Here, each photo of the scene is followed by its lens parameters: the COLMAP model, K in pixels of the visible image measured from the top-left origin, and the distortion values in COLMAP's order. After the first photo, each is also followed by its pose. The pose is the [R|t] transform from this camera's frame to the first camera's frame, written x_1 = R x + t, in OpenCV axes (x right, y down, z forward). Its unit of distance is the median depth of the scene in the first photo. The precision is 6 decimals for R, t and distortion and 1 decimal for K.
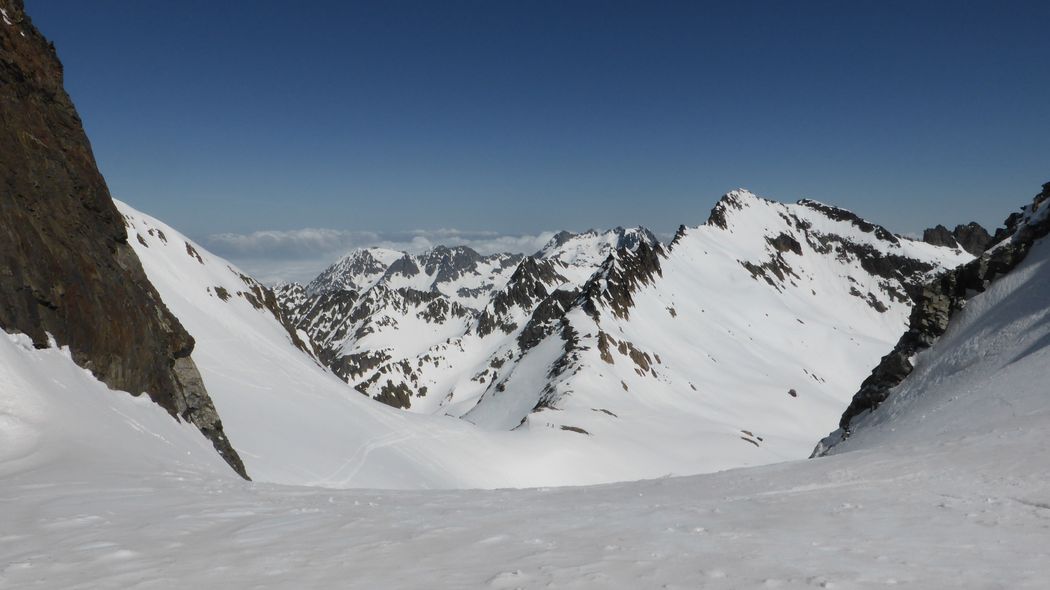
lens RADIAL K [[787.3, 0, 527.2], [0, 787.3, 298.9], [0, 0, 1]] dist [-0.088650, -0.000754]
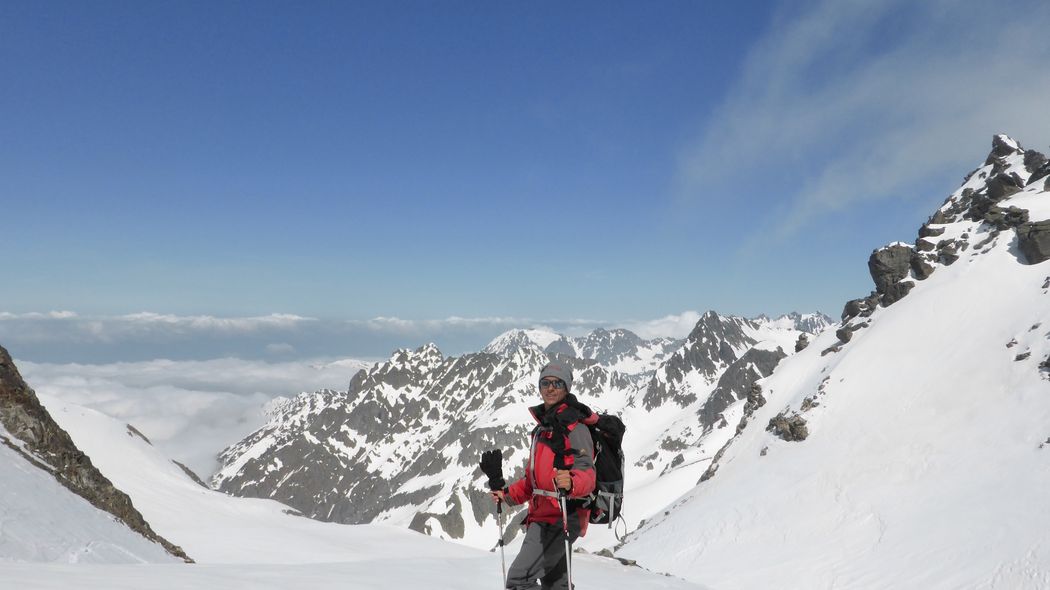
lens RADIAL K [[787.3, 0, 525.3], [0, 787.3, 288.3], [0, 0, 1]] dist [-0.088650, -0.000754]
pose [[0.979059, 0.014315, -0.203075, -0.018250], [-0.040630, 0.991196, -0.126014, 0.025889], [0.199483, 0.131626, 0.971021, 0.175739]]
